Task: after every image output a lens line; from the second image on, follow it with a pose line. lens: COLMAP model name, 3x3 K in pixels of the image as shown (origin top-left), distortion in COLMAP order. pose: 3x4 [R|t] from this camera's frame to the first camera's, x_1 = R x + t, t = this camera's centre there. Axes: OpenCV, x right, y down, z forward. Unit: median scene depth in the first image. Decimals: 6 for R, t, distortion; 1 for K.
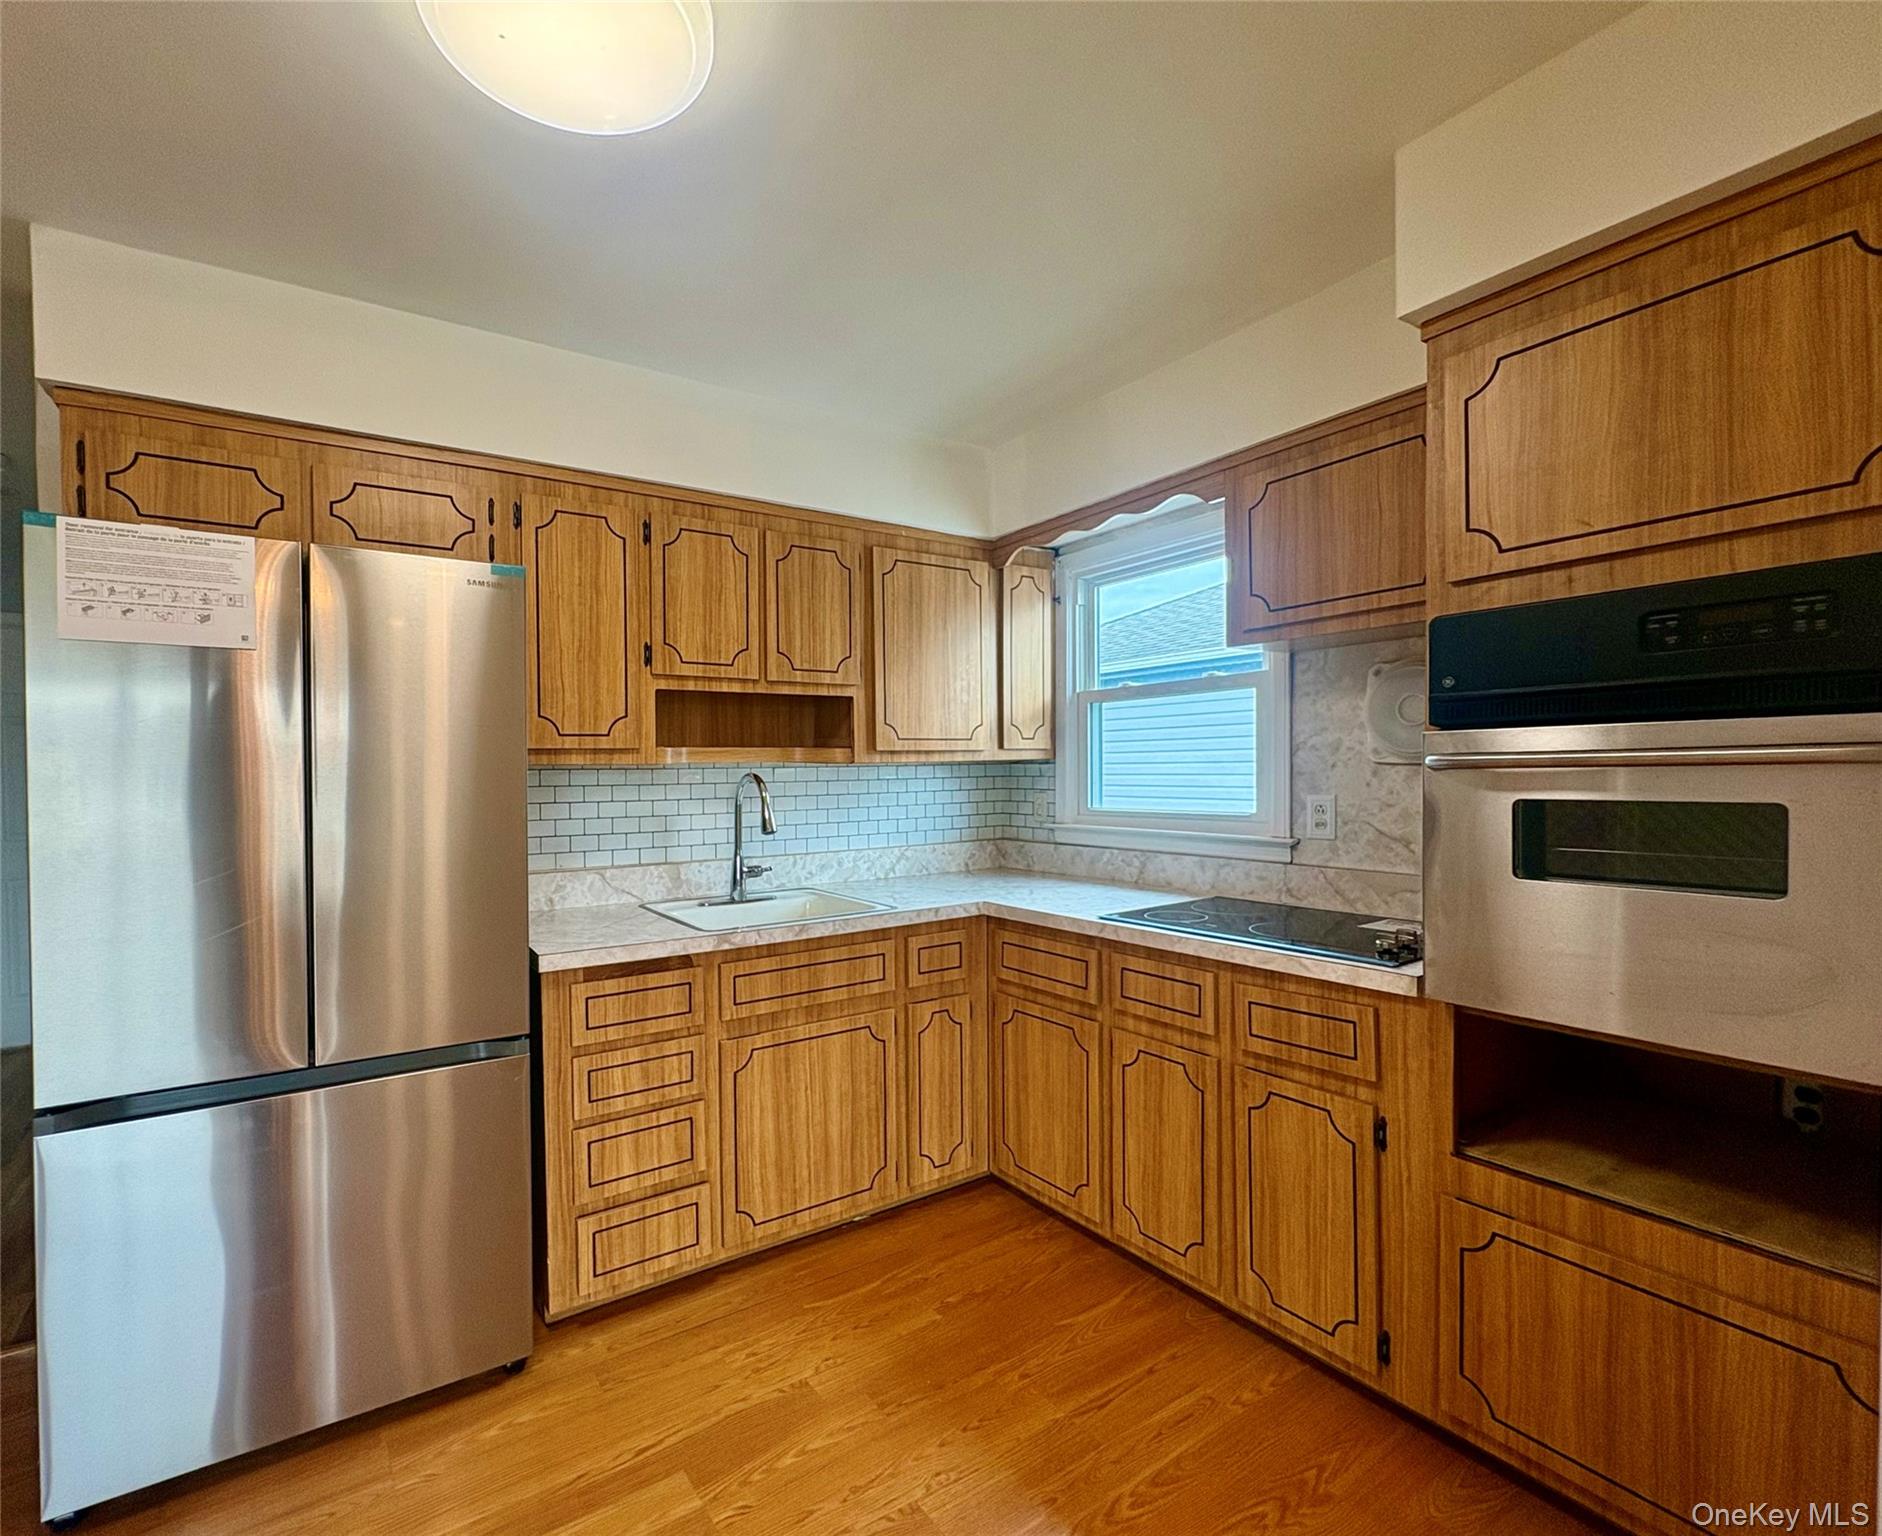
lens RADIAL K [[1002.0, 0, 943.5], [0, 1002.0, 763.0], [0, 0, 1]] dist [0.001889, 0.000462]
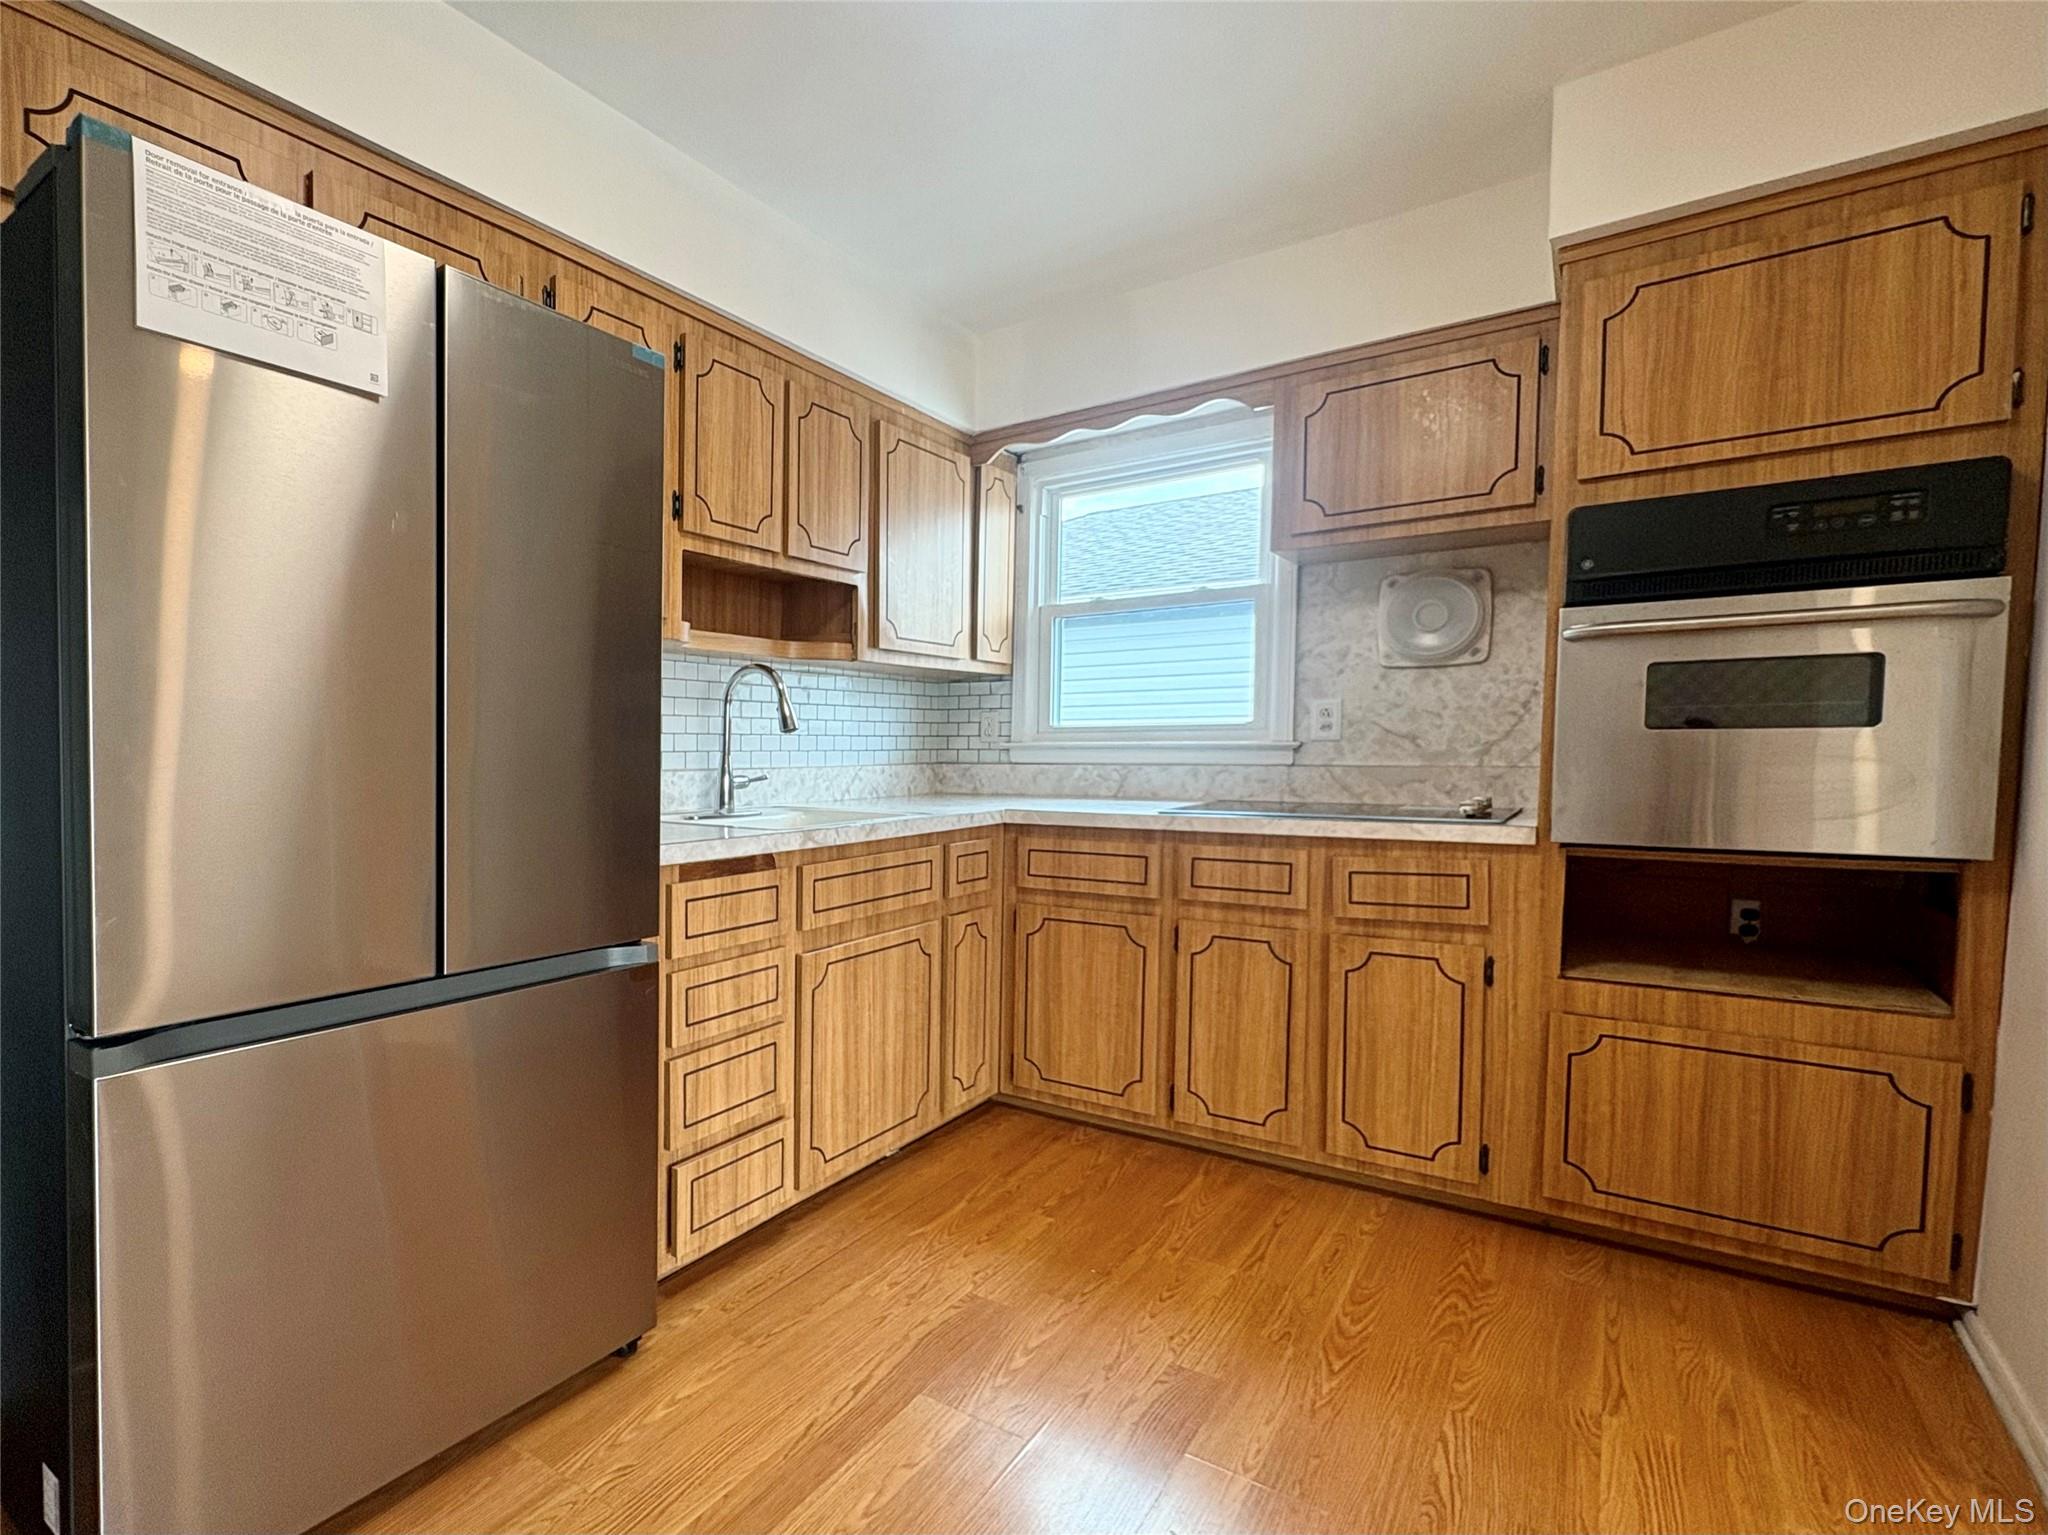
lens RADIAL K [[1056.3, 0, 1049.9], [0, 1056.3, 767.4], [0, 0, 1]] dist [0.000886, 0.000238]
pose [[0.923573, 0.000180, 0.383423, -0.380961], [-0.010217, 0.999656, 0.024142, 0.092723], [-0.383287, -0.026214, 0.923257, 0.076228]]
